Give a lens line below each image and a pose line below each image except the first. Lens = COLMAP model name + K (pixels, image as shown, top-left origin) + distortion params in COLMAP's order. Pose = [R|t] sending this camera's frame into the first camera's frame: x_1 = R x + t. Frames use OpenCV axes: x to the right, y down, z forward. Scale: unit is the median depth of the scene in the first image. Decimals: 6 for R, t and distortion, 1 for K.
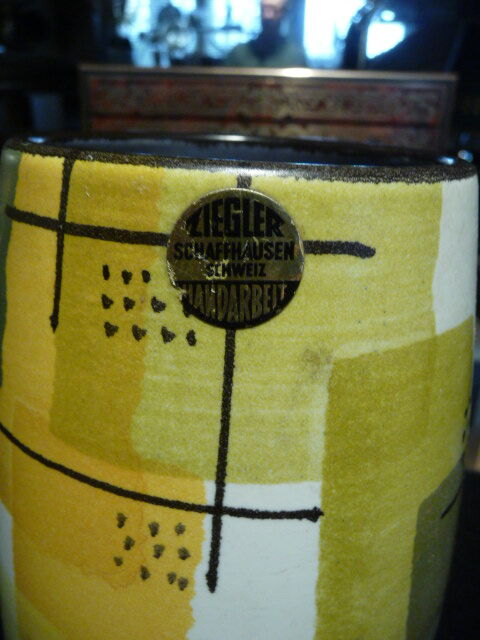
lens RADIAL K [[529.7, 0, 240.0], [0, 529.7, 320.0], [0, 0, 1]] dist [-0.068559, 0.014780]
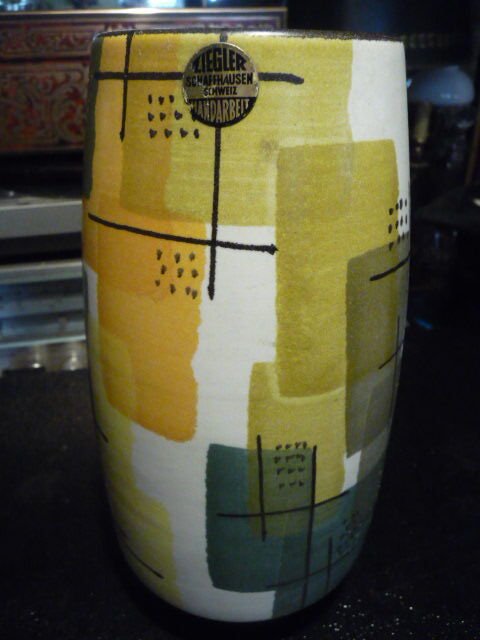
lens RADIAL K [[529.7, 0, 240.0], [0, 529.7, 320.0], [0, 0, 1]] dist [-0.068559, 0.014780]
pose [[0.989461, 0.026919, -0.142276, 0.301594], [-0.014518, 0.996060, 0.087489, 0.473086], [0.144070, -0.084501, 0.985953, -0.716465]]
